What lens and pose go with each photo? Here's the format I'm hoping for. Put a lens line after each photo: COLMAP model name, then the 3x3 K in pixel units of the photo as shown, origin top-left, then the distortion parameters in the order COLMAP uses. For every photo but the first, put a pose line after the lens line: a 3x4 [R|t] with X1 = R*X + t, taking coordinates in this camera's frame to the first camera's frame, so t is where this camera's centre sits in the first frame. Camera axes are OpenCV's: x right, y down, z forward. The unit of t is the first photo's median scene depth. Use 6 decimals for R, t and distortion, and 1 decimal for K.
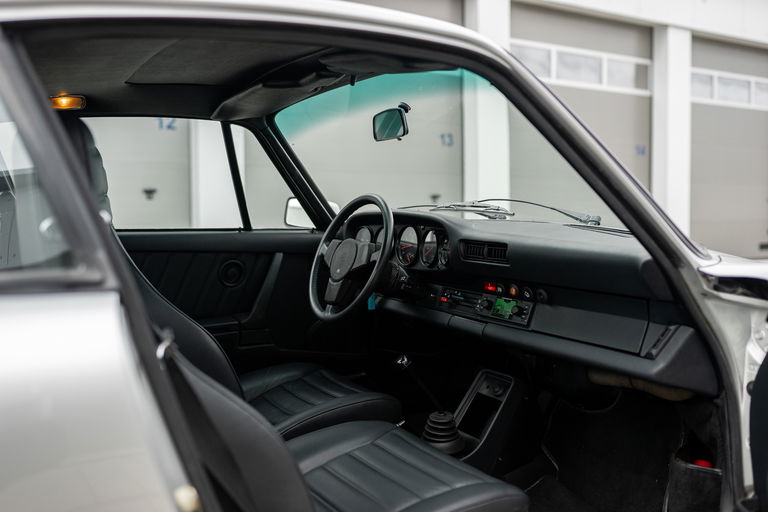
lens RADIAL K [[778.2, 0, 384.0], [0, 778.2, 256.0], [0, 0, 1]] dist [0.003947, 0.008060]
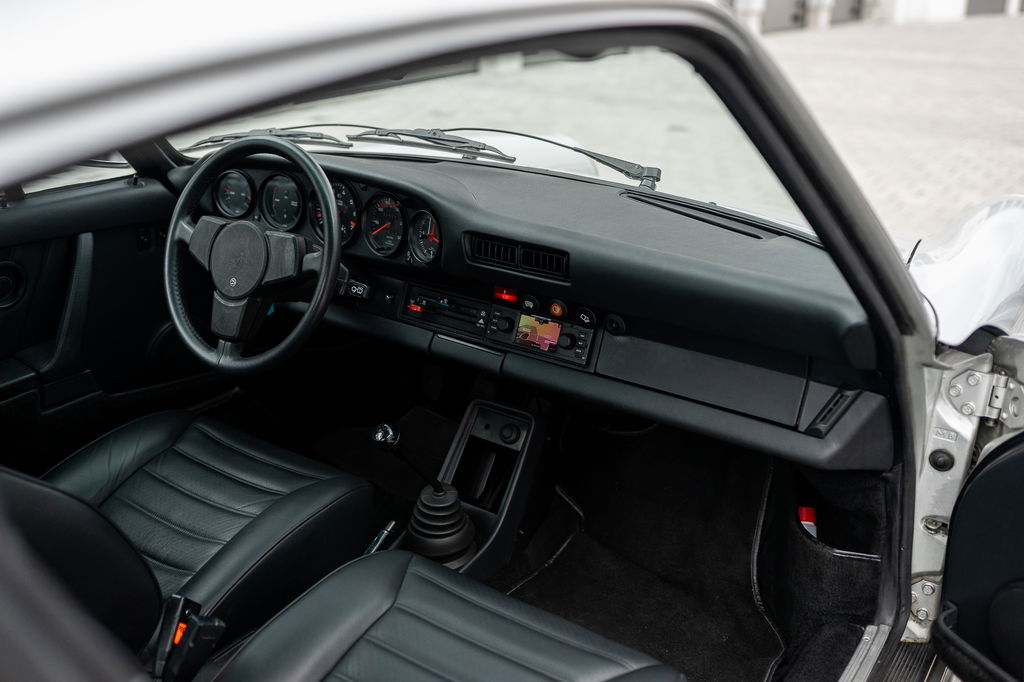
lens RADIAL K [[1015.5, 0, 512.0], [0, 1015.5, 341.0], [0, 0, 1]] dist [-0.012432, -0.003719]
pose [[0.907322, -0.150393, 0.392619, -0.190777], [0.021768, 0.949385, 0.313360, -0.186056], [-0.419873, -0.275771, 0.864671, 0.287318]]
